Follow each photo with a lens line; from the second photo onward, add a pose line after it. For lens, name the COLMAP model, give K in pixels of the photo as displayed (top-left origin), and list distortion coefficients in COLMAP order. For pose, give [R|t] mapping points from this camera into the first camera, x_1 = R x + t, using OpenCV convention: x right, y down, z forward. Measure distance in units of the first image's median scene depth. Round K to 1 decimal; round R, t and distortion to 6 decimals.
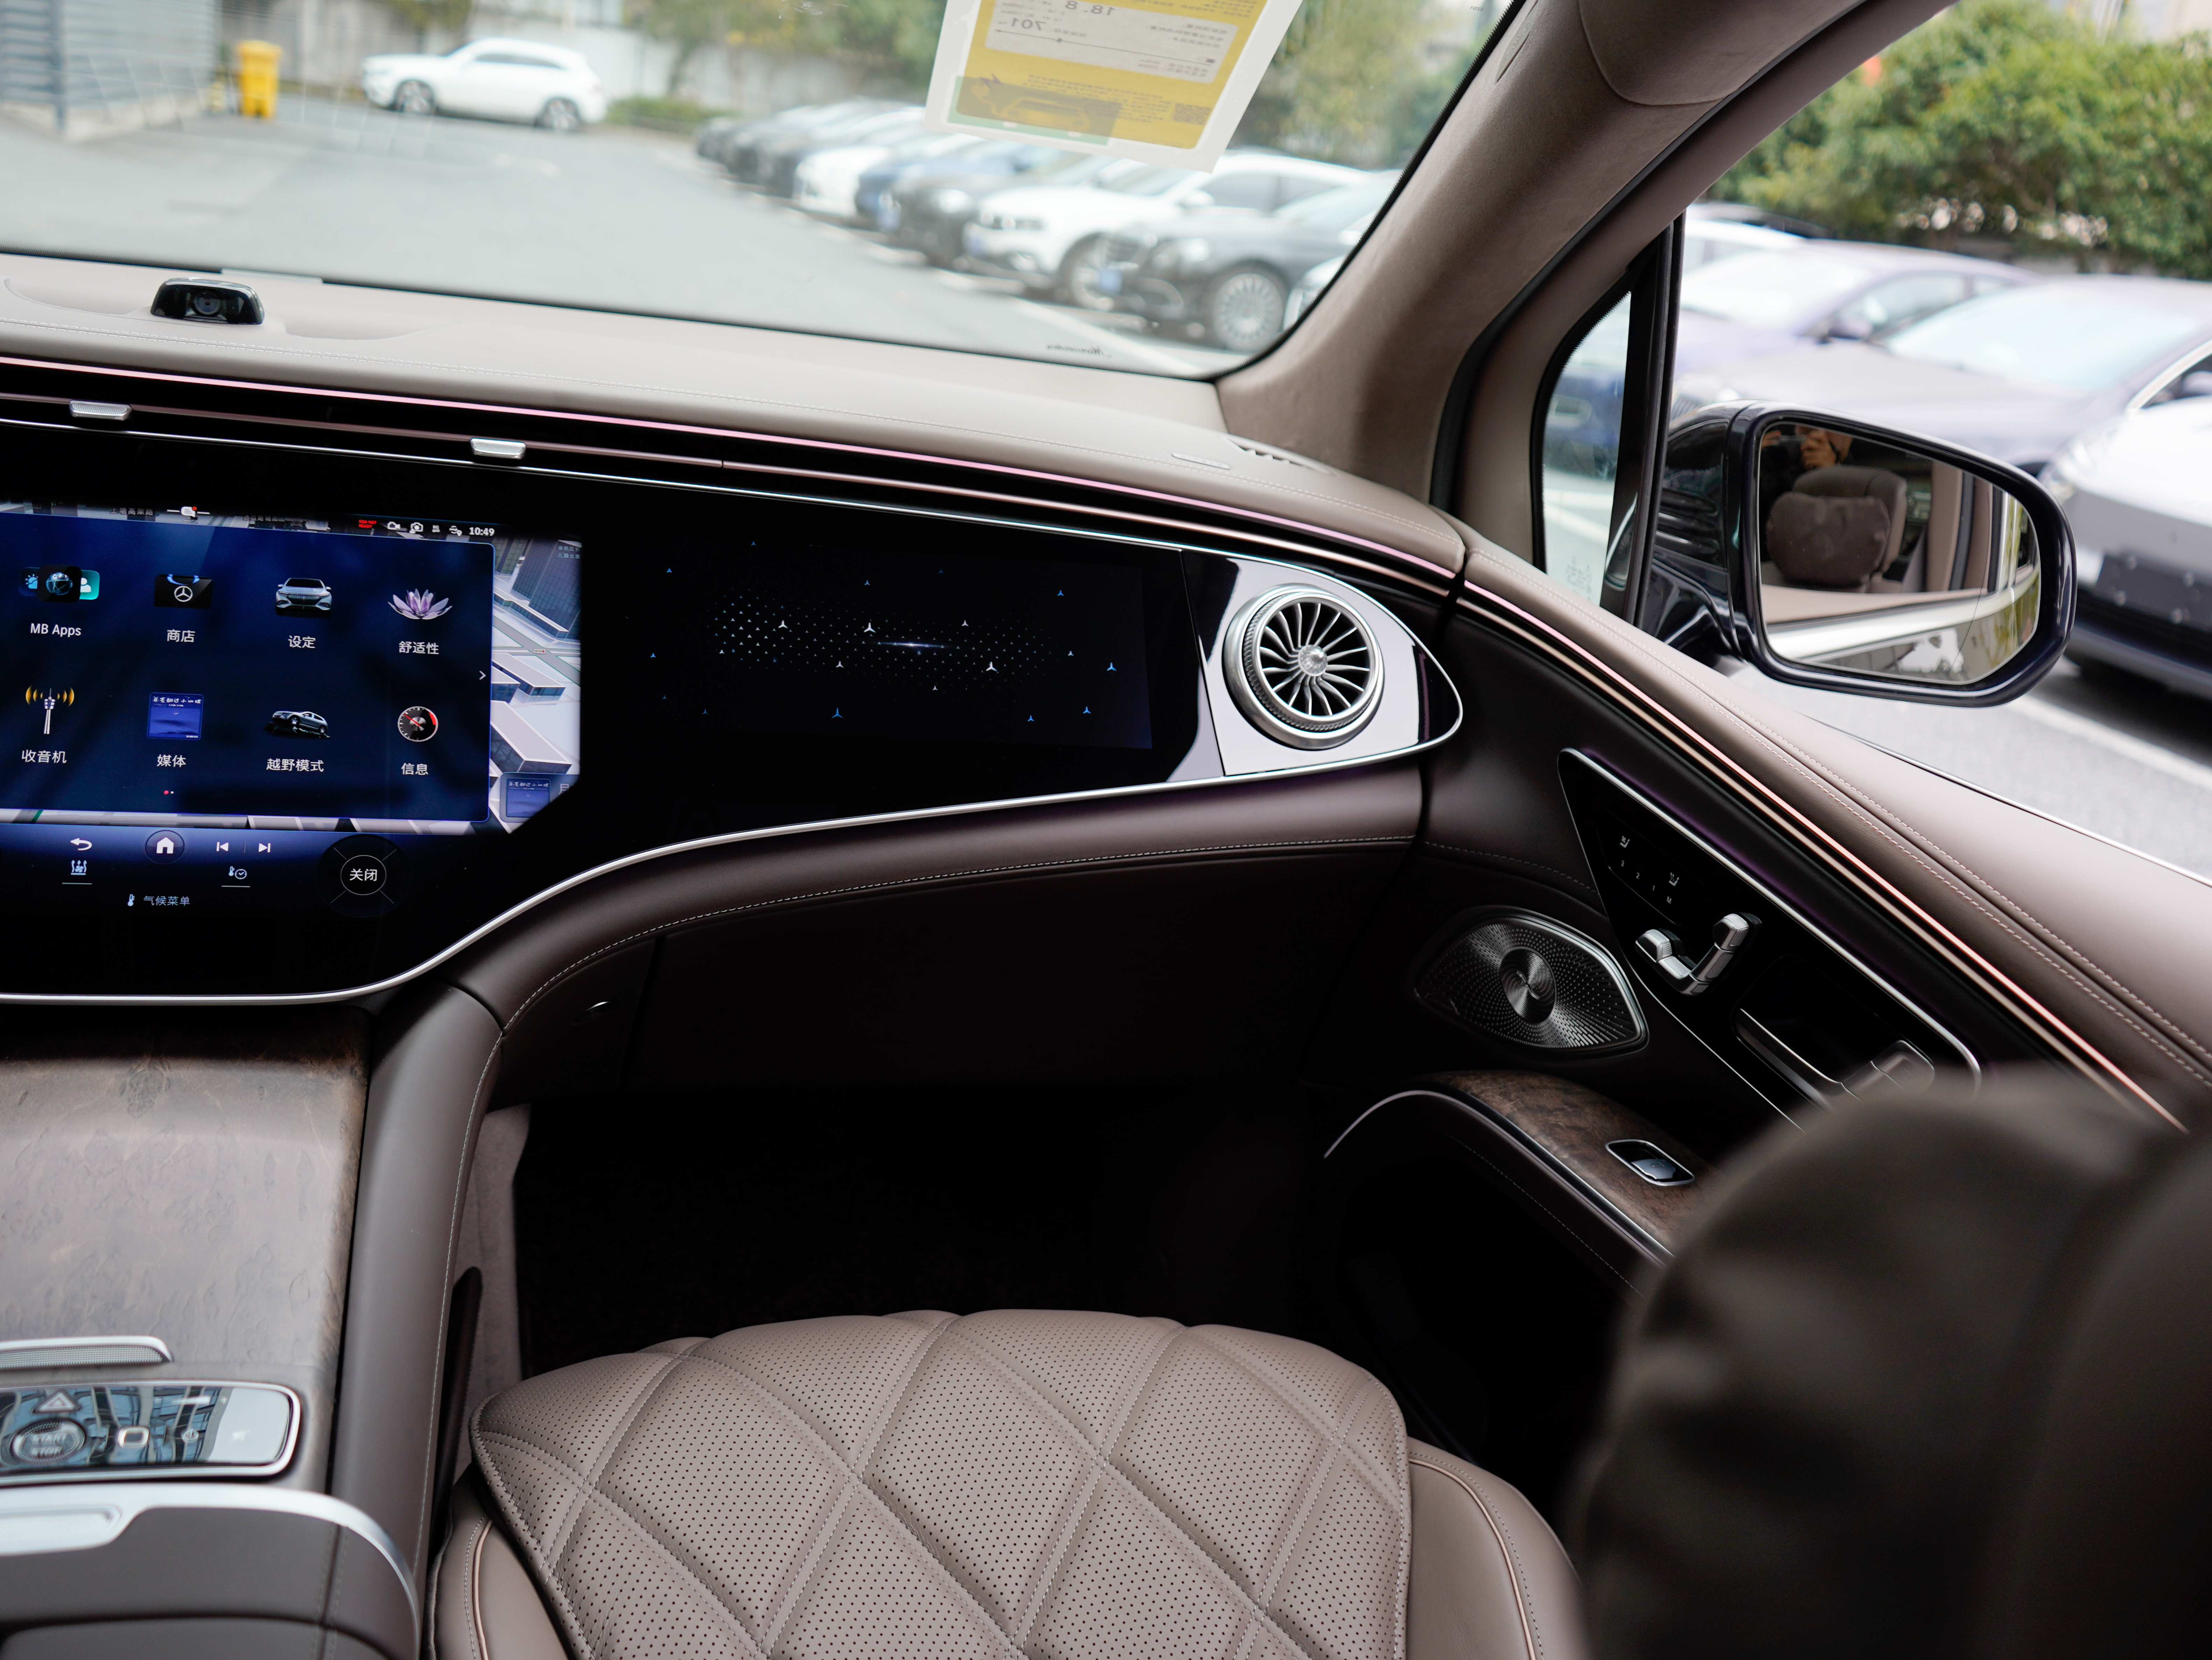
lens RADIAL K [[2071.0, 0, 1131.5], [0, 2071.0, 828.1], [0, 0, 1]] dist [0.007050, 0.001928]
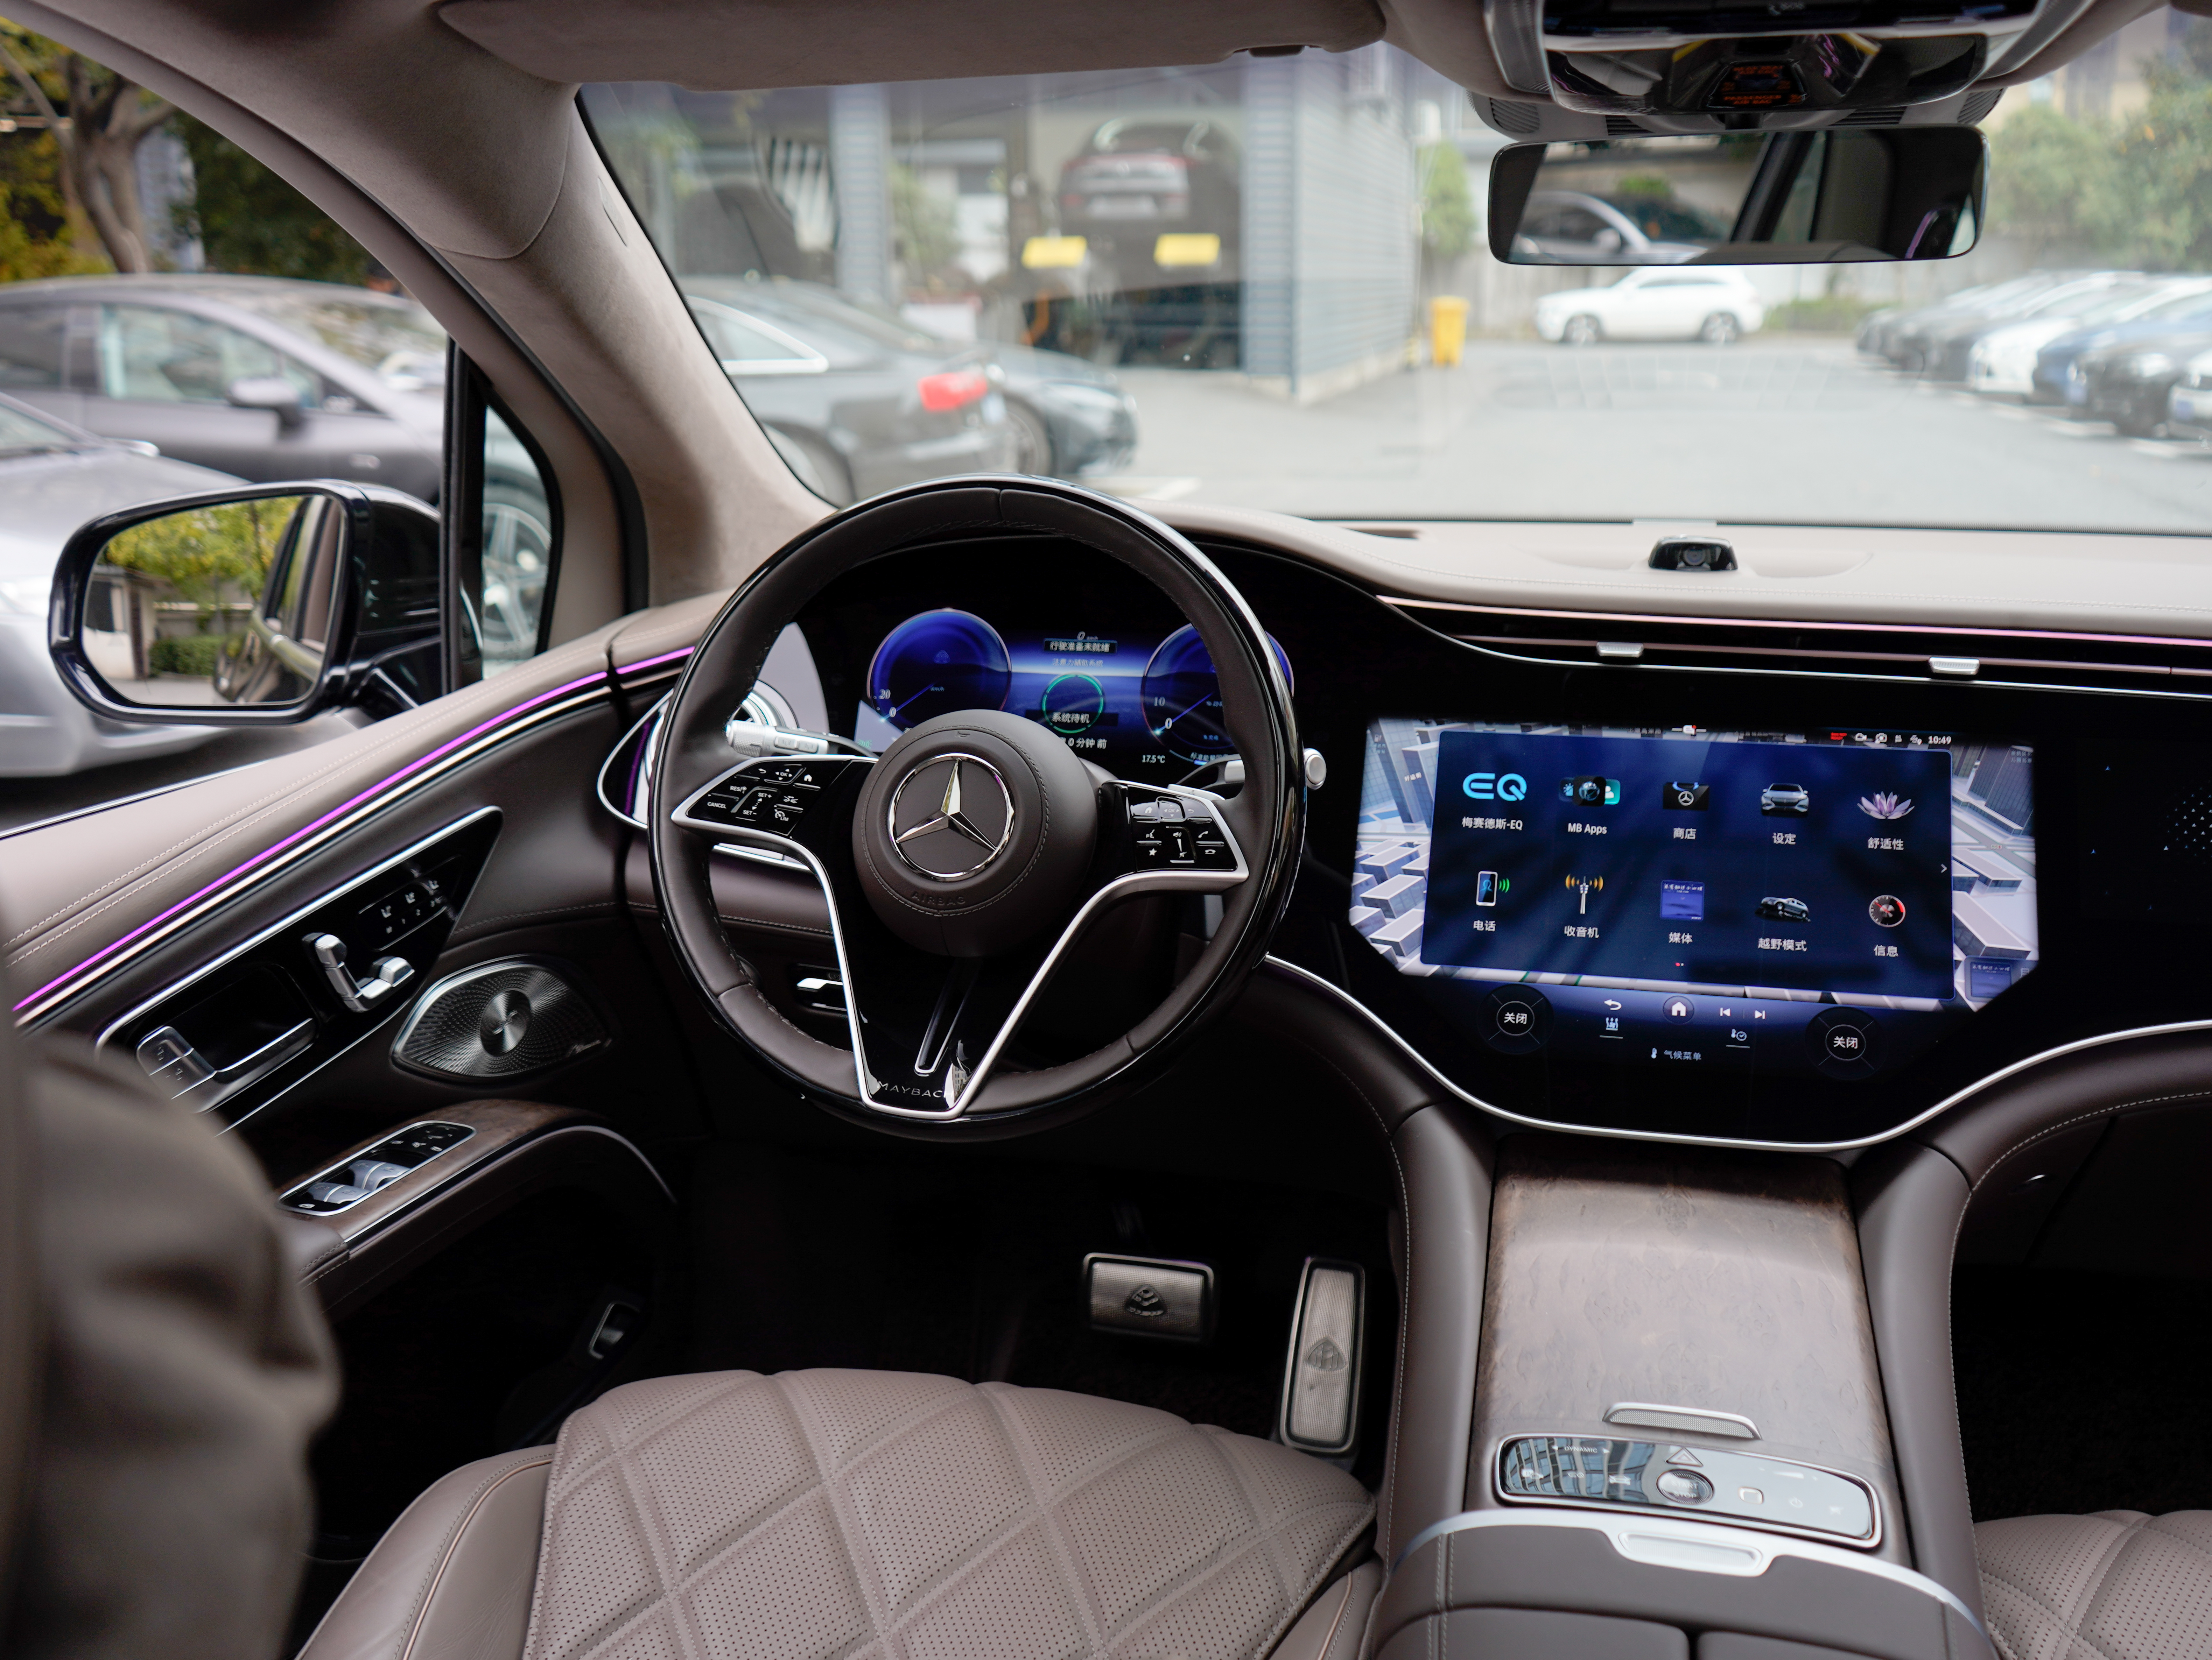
lens RADIAL K [[2071.0, 0, 1131.5], [0, 2071.0, 828.1], [0, 0, 1]] dist [0.007050, 0.001928]
pose [[0.862365, -0.001829, -0.506283, -0.125664], [-0.045520, 0.995663, -0.081131, 0.014887], [0.504236, 0.093011, 0.858542, -0.177553]]
